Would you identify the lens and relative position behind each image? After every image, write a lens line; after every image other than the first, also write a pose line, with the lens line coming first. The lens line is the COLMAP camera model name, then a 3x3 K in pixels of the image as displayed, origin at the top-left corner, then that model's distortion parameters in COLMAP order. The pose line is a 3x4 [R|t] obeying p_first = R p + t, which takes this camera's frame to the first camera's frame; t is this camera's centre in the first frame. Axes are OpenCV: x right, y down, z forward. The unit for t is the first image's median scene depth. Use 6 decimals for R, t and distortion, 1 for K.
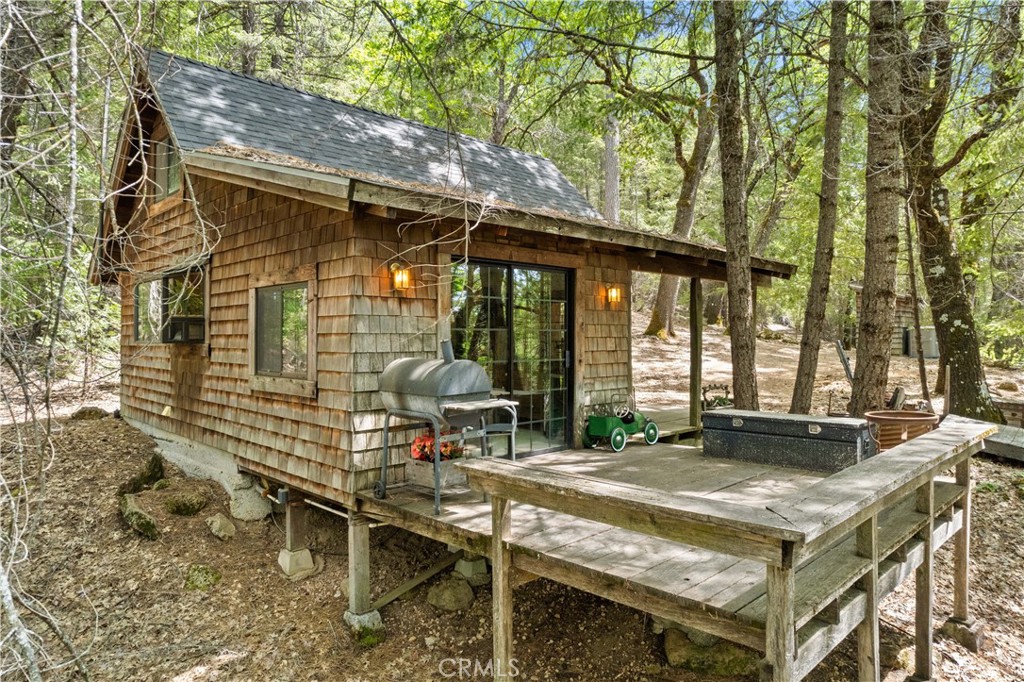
lens RADIAL K [[643.2, 0, 512.0], [0, 643.2, 341.0], [0, 0, 1]] dist [-0.018881, 0.000911]
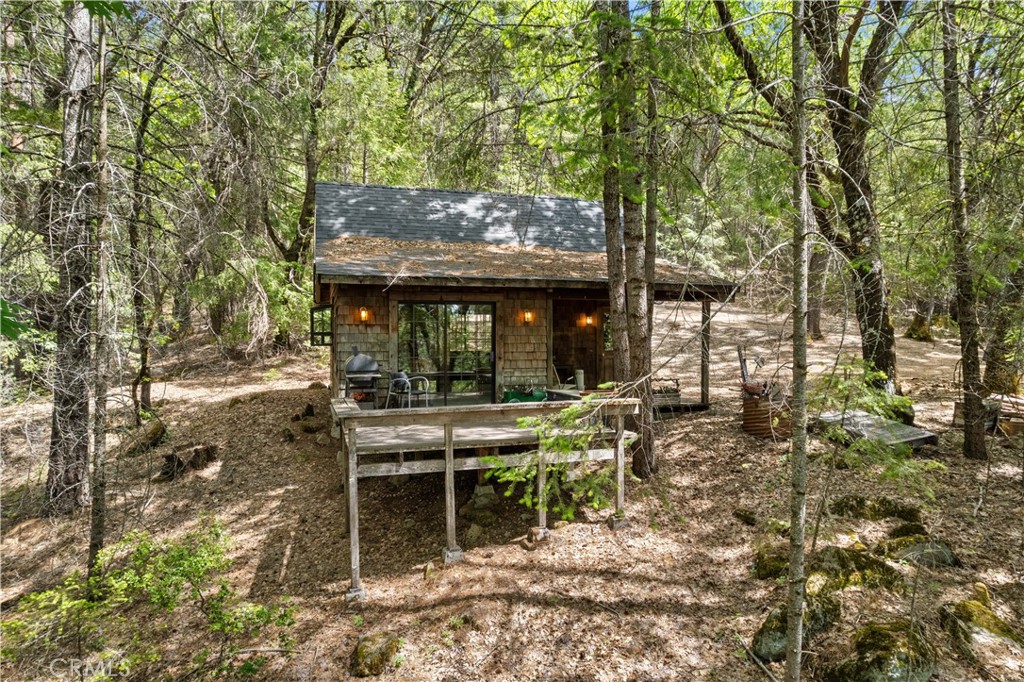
lens RADIAL K [[631.8, 0, 512.0], [0, 631.8, 341.0], [0, 0, 1]] dist [-0.068503, 0.038844]
pose [[0.889927, -0.002985, -0.456093, 0.844063], [0.000526, 0.999985, -0.005518, -0.002728], [0.456102, 0.004670, 0.889915, -0.405571]]
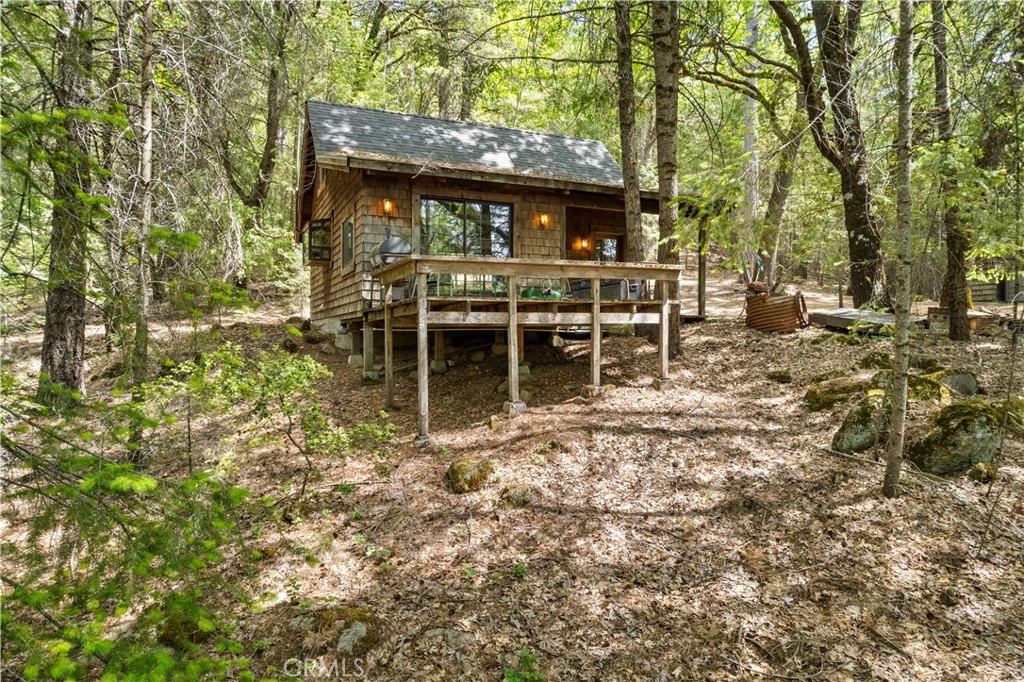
lens RADIAL K [[629.1, 0, 512.0], [0, 629.1, 341.0], [0, 0, 1]] dist [-0.040594, 0.000186]
pose [[0.937945, 0.001163, -0.346782, 0.640162], [-0.001165, 0.999999, 0.000205, 0.236968], [0.346782, 0.000211, 0.937946, -0.515981]]
